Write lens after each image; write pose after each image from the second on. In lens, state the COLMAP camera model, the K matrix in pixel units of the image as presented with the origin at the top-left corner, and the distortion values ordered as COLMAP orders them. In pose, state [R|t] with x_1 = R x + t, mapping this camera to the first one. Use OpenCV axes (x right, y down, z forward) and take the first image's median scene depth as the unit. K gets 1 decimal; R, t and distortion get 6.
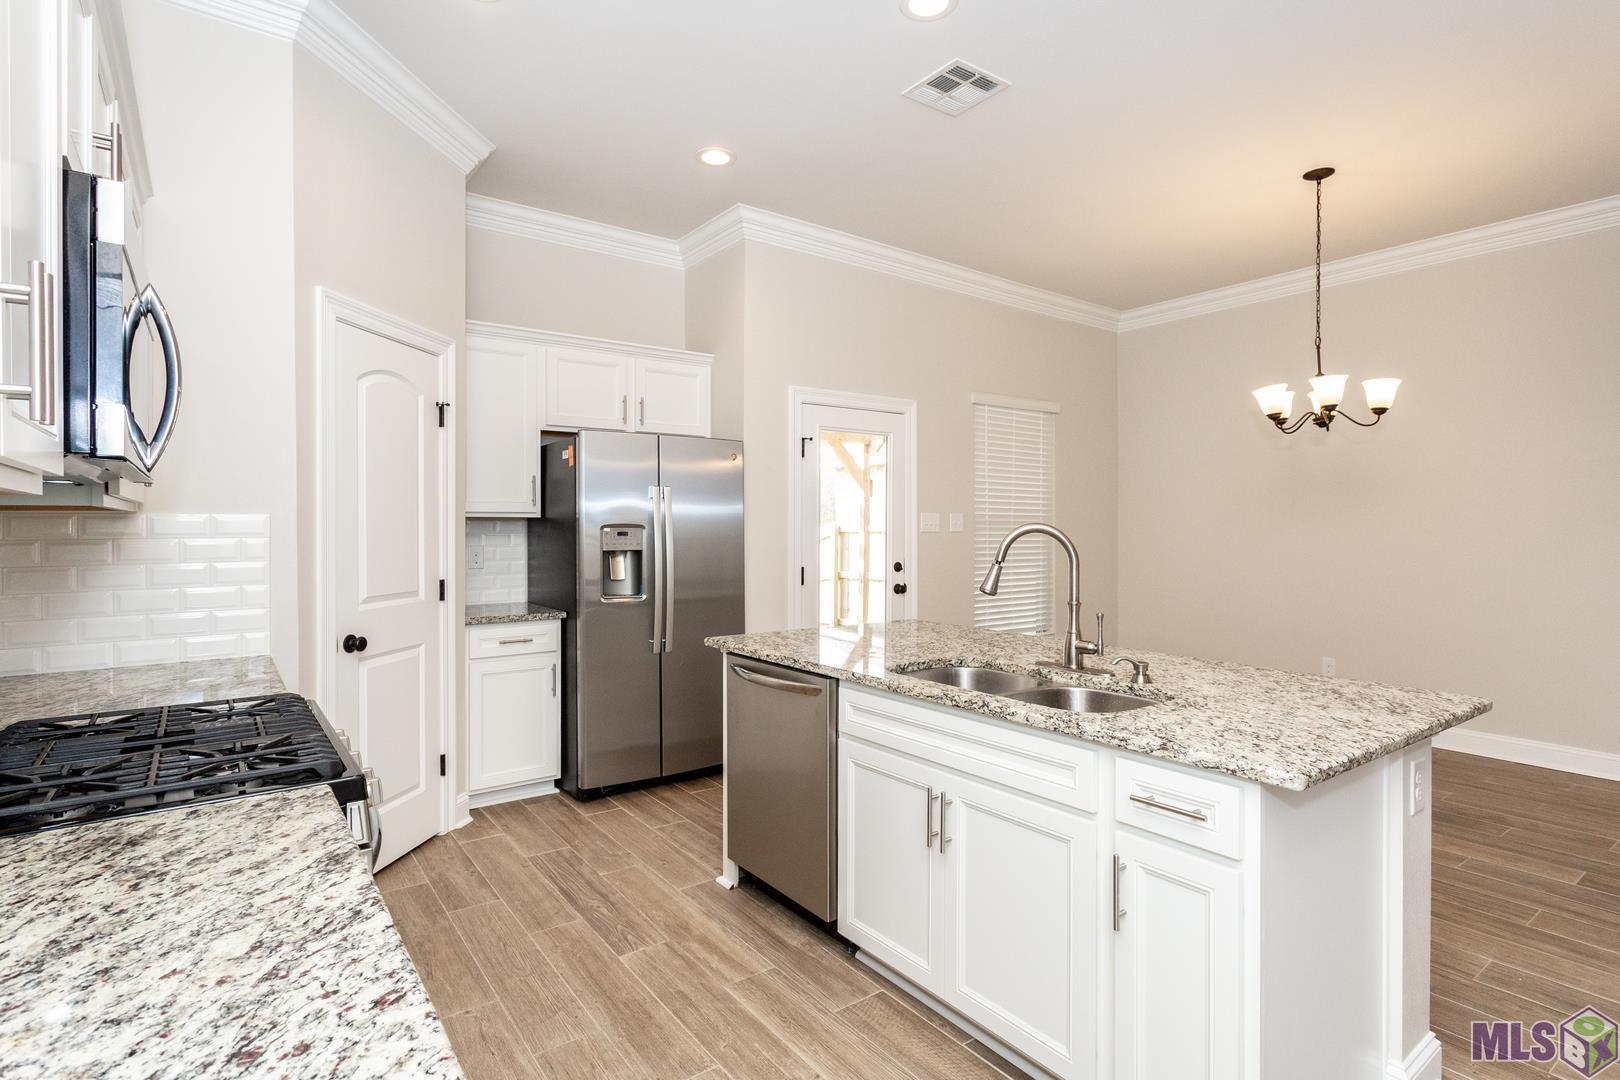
lens RADIAL K [[806.6, 0, 805.7], [0, 806.6, 530.6], [0, 0, 1]] dist [0.001170, 0.000400]
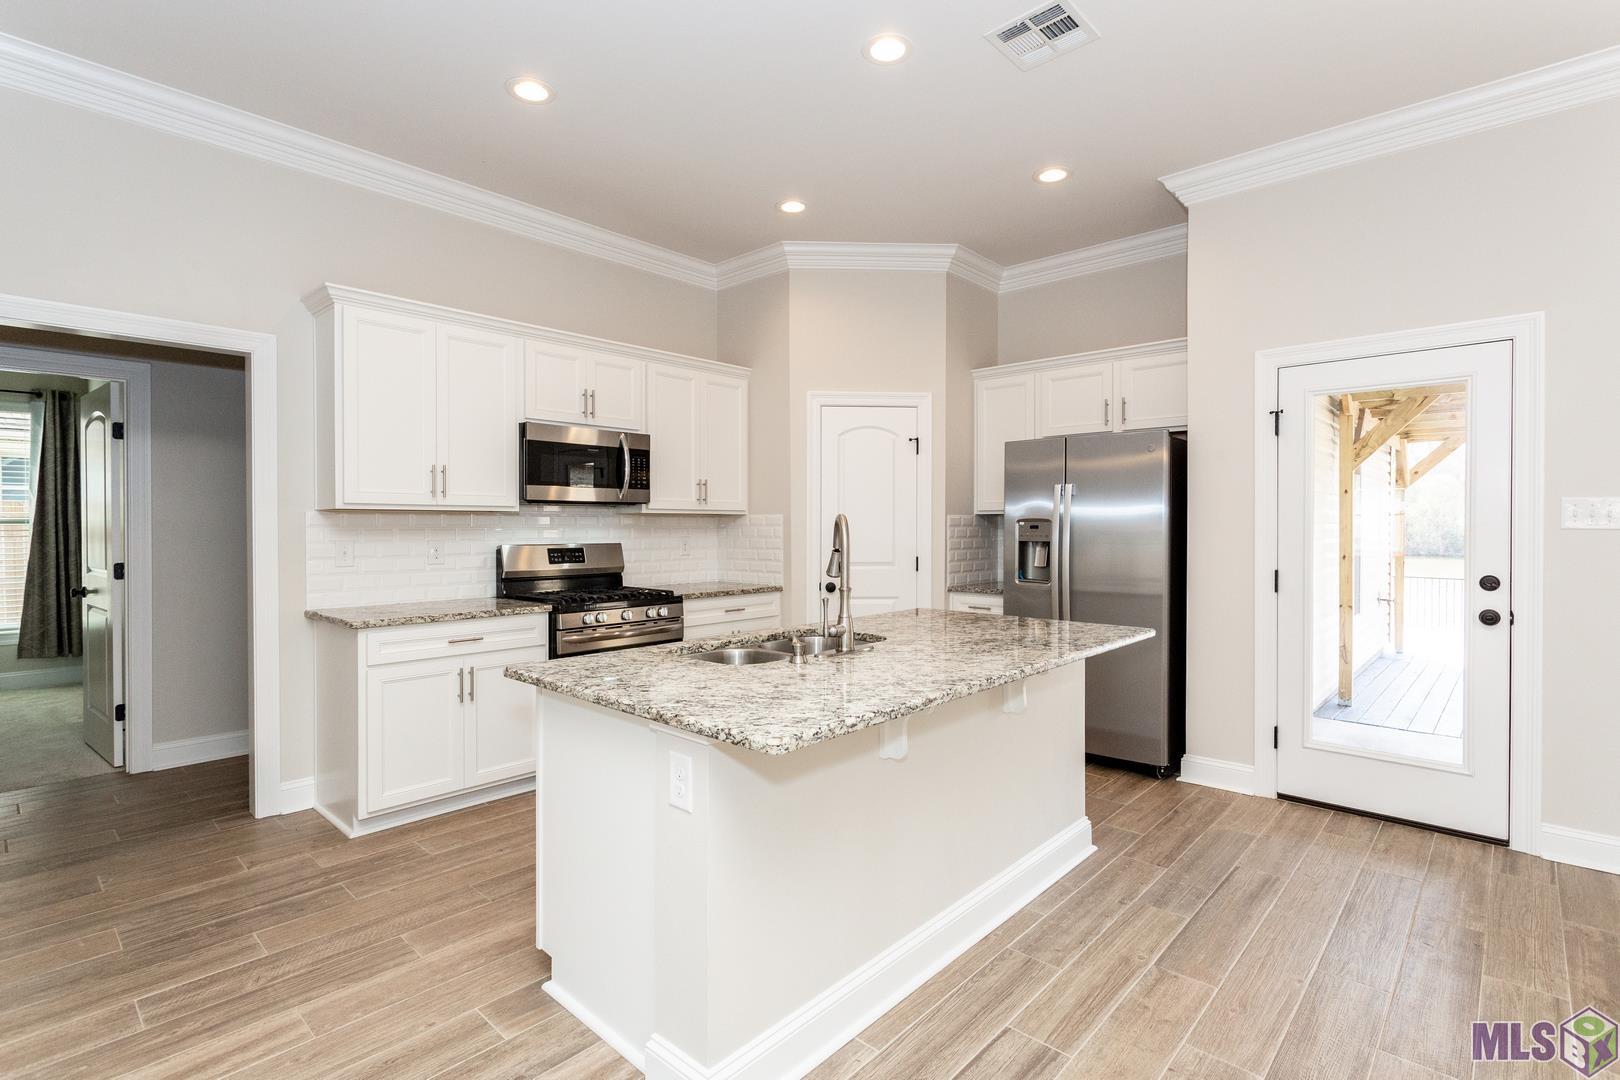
lens RADIAL K [[776.9, 0, 802.9], [0, 776.9, 533.5], [0, 0, 1]] dist [0.000733, 0.000497]
pose [[0.186232, 0.009969, -0.982455, 0.892768], [-0.007045, 0.999936, 0.008811, 0.006210], [0.982481, 0.005281, 0.186290, 0.510413]]
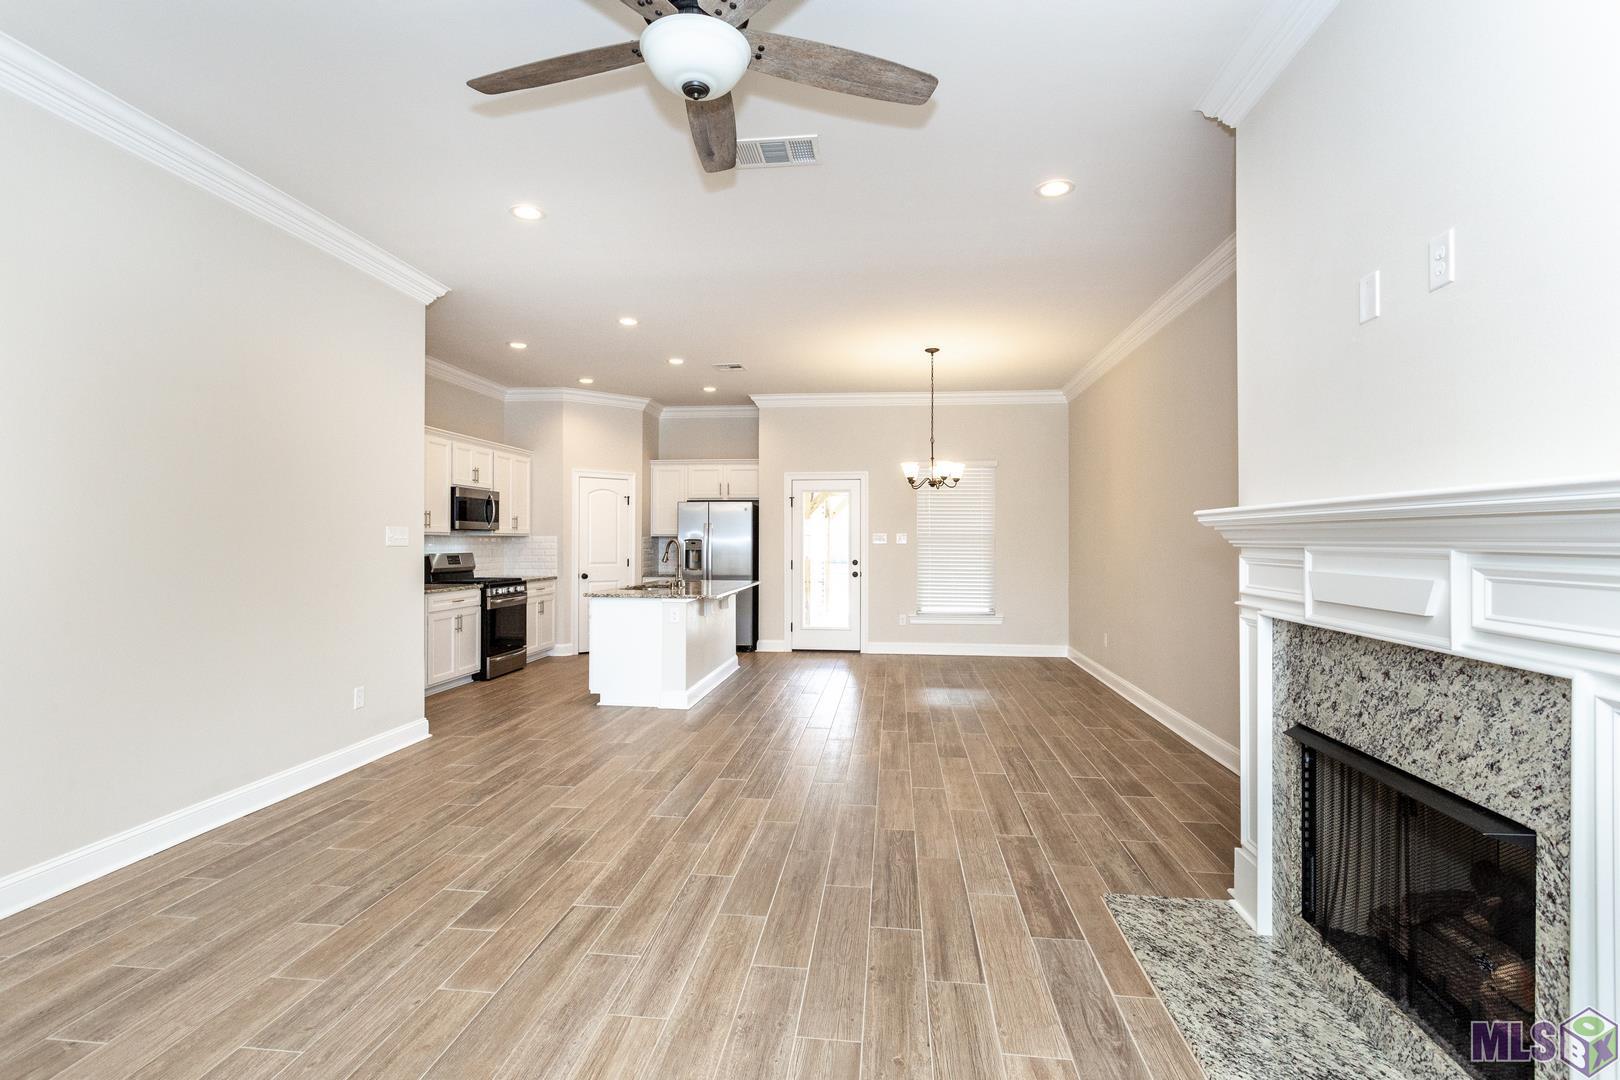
lens RADIAL K [[774.9, 0, 810.0], [0, 774.9, 540.0], [0, 0, 1]] dist [-0.002540, 0.000206]
pose [[0.735030, 0.000711, -0.678034, 1.802019], [-0.006486, 0.999961, -0.005982, 0.006375], [0.678003, 0.008795, 0.735006, -0.547007]]
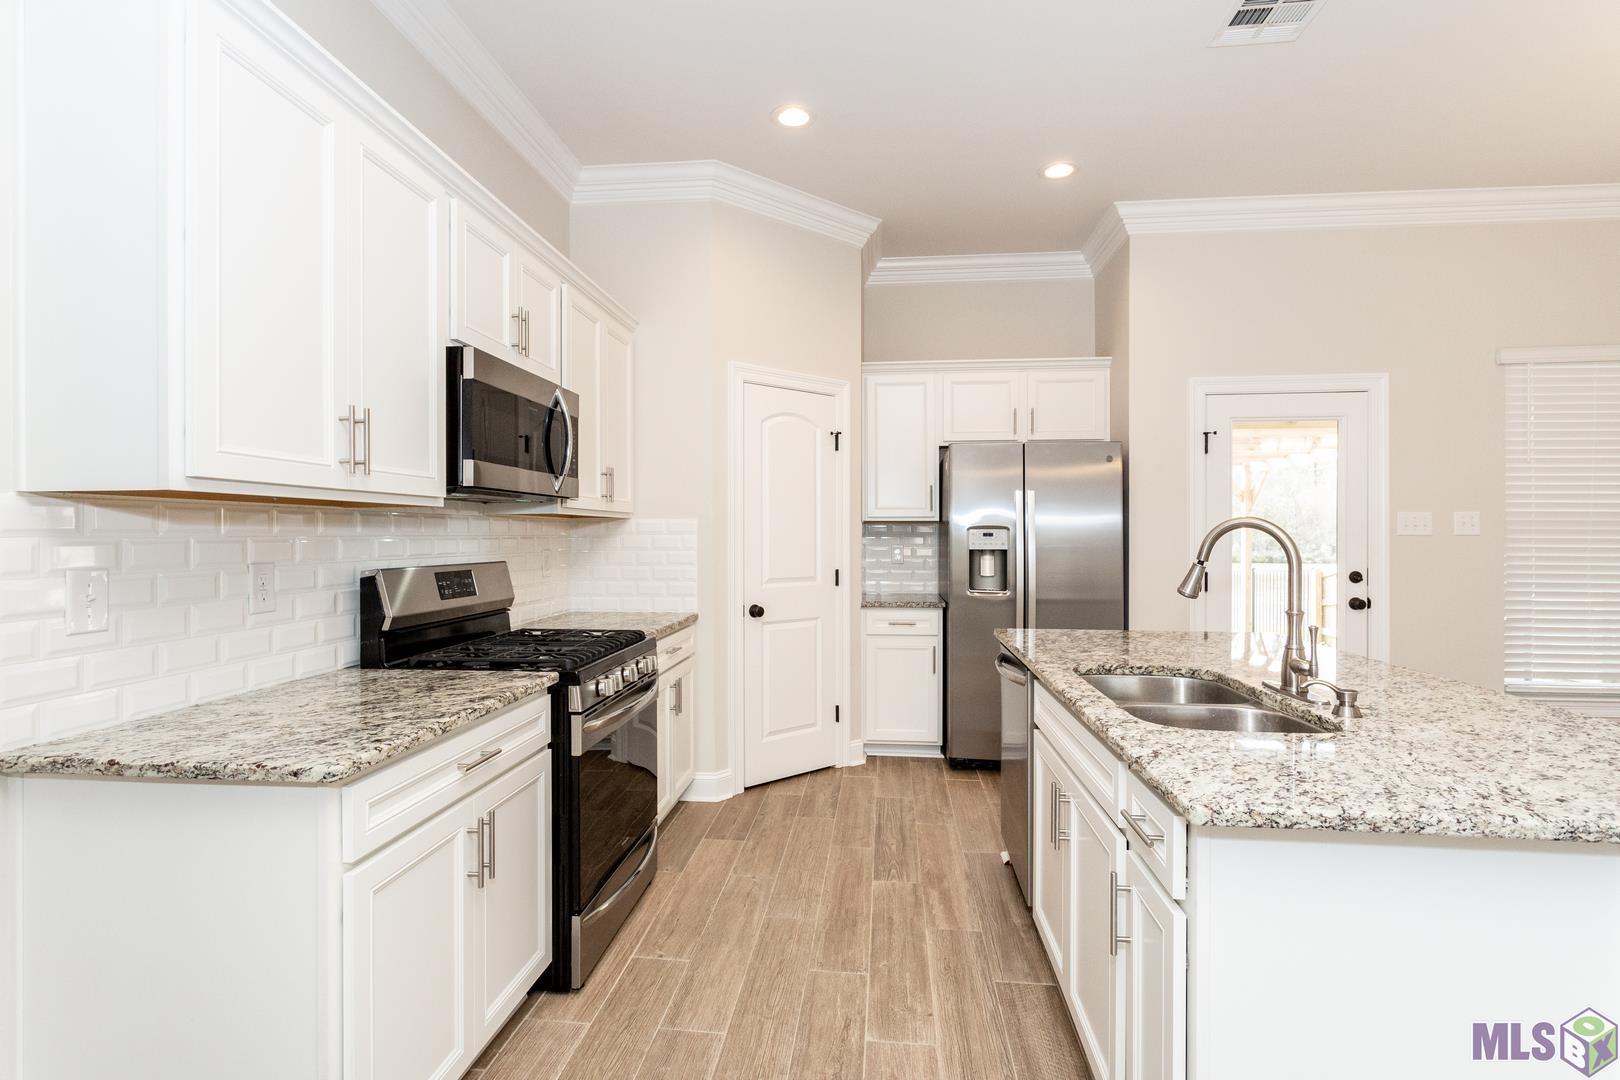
lens RADIAL K [[774.9, 0, 810.0], [0, 774.9, 540.0], [0, 0, 1]] dist [-0.002540, 0.000206]
pose [[0.739327, 0.004383, -0.673332, 0.339907], [-0.003910, 0.999990, 0.002217, 0.010687], [0.673335, 0.000994, 0.739337, 0.054442]]
